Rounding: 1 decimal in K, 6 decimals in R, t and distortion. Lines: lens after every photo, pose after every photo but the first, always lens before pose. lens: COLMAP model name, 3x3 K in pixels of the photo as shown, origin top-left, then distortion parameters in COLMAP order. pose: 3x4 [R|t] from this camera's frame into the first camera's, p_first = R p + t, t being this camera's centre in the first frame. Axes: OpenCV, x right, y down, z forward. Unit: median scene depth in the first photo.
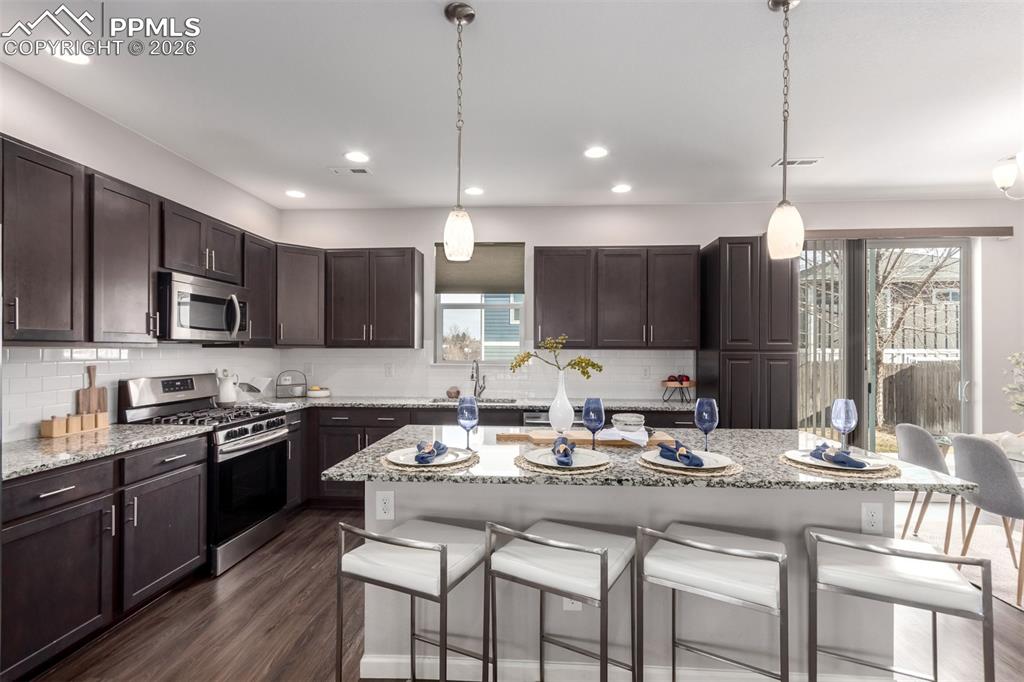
lens RADIAL K [[478.3, 0, 514.7], [0, 478.3, 349.3], [0, 0, 1]] dist [0.004354, 0.000973]
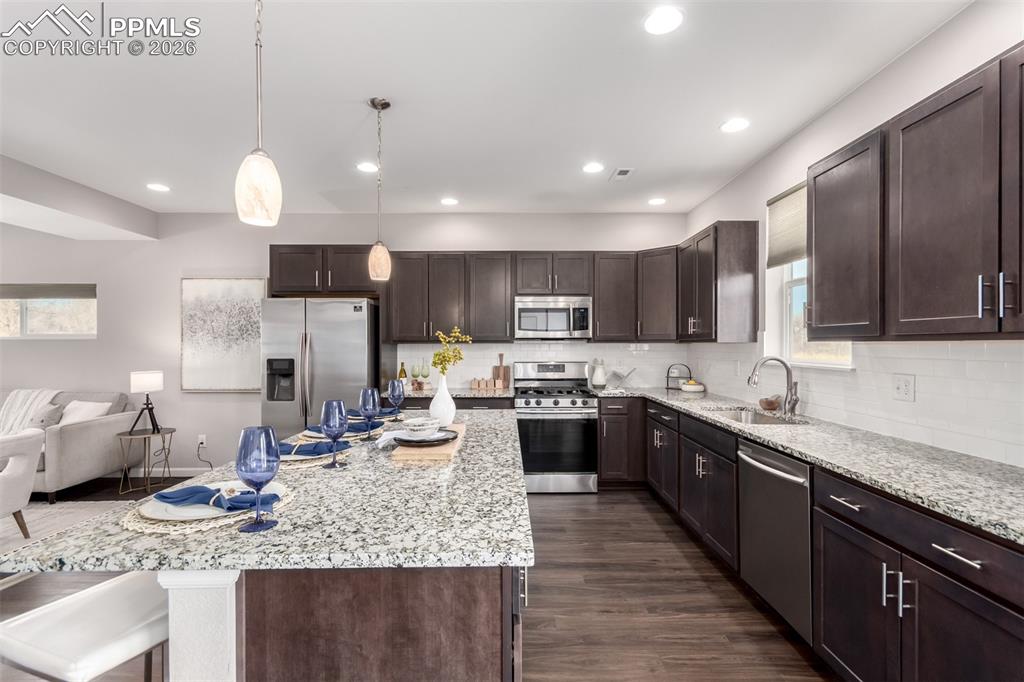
lens RADIAL K [[473.9, 0, 512.9], [0, 473.9, 347.0], [0, 0, 1]] dist [0.001031, 0.000090]
pose [[0.077386, 0.001501, -0.997000, 0.686951], [0.002919, 0.999994, 0.001732, 0.004703], [0.996997, -0.003044, 0.077381, 0.683479]]
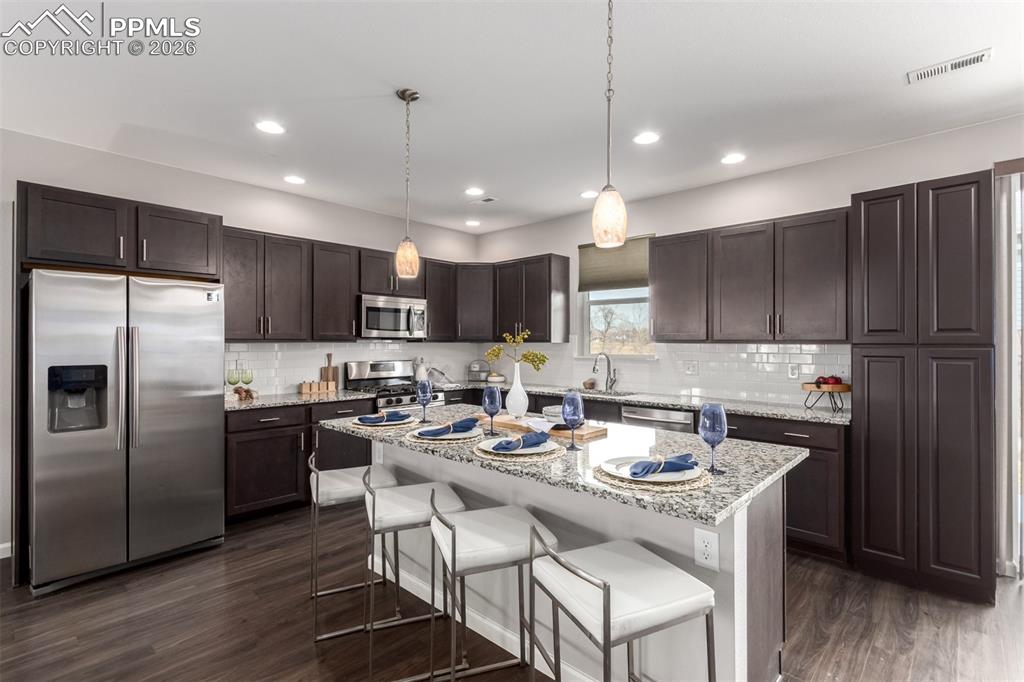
lens RADIAL K [[479.7, 0, 512.0], [0, 479.7, 341.0], [0, 0, 1]] dist [0.001496, 0.000511]
pose [[0.774929, -0.004076, -0.632035, 0.509900], [0.001509, 0.999988, -0.004599, -0.000697], [0.632046, 0.002610, 0.774927, 0.077075]]
